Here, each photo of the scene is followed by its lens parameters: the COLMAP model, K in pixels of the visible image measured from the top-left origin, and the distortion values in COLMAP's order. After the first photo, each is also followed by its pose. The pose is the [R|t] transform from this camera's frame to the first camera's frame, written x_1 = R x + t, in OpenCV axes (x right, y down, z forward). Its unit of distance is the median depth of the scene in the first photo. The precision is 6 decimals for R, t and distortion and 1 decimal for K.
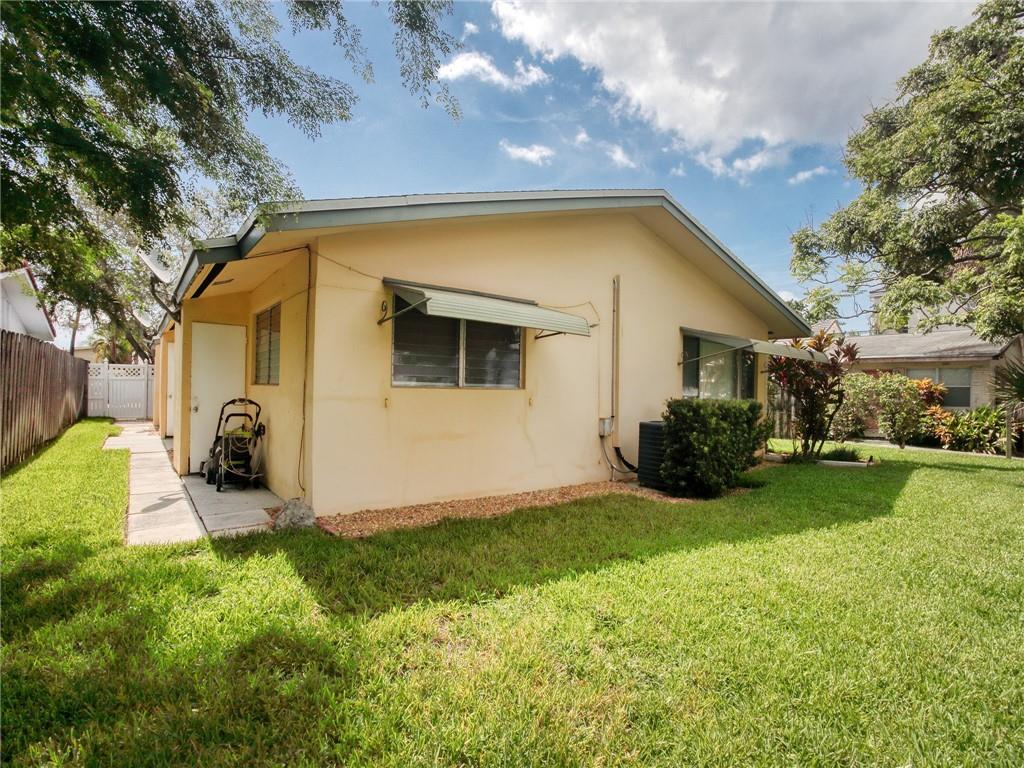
lens RADIAL K [[513.6, 0, 504.7], [0, 513.6, 387.0], [0, 0, 1]] dist [-0.007224, -0.000705]
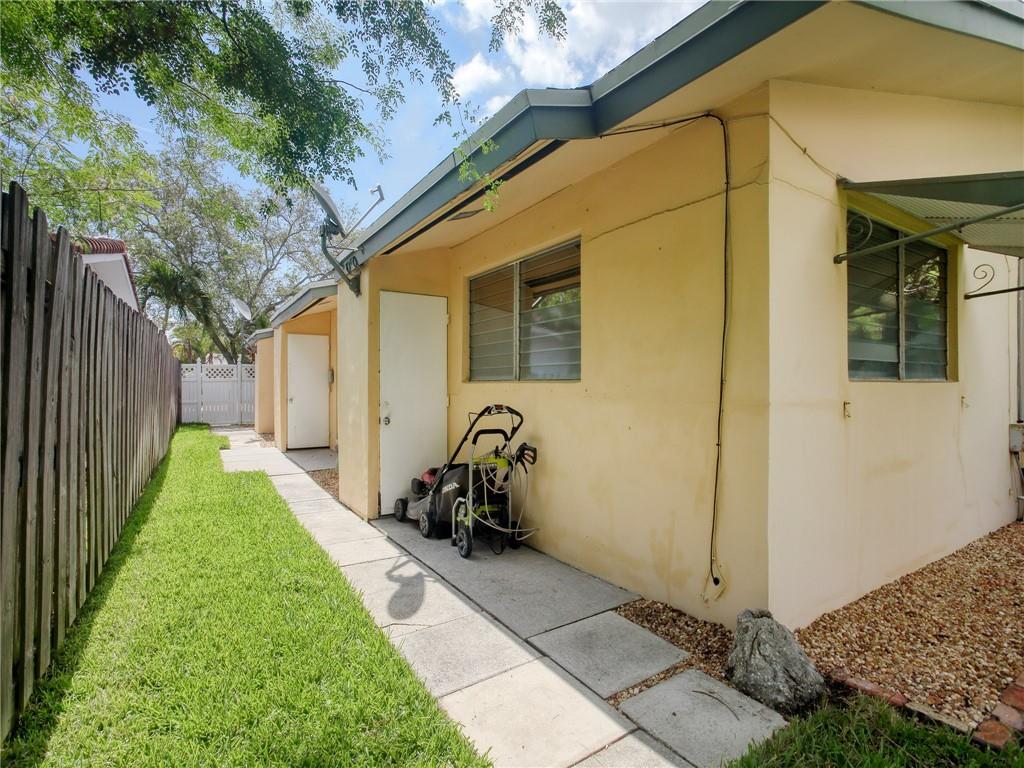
lens RADIAL K [[500.0, 0, 512.0], [0, 500.0, 384.0], [0, 0, 1]] dist [-0.035712, -0.000043]
pose [[0.998525, -0.016405, -0.051759, -0.446191], [0.016407, 0.999865, -0.000388, -0.001807], [0.051759, -0.000462, 0.998660, 0.389098]]
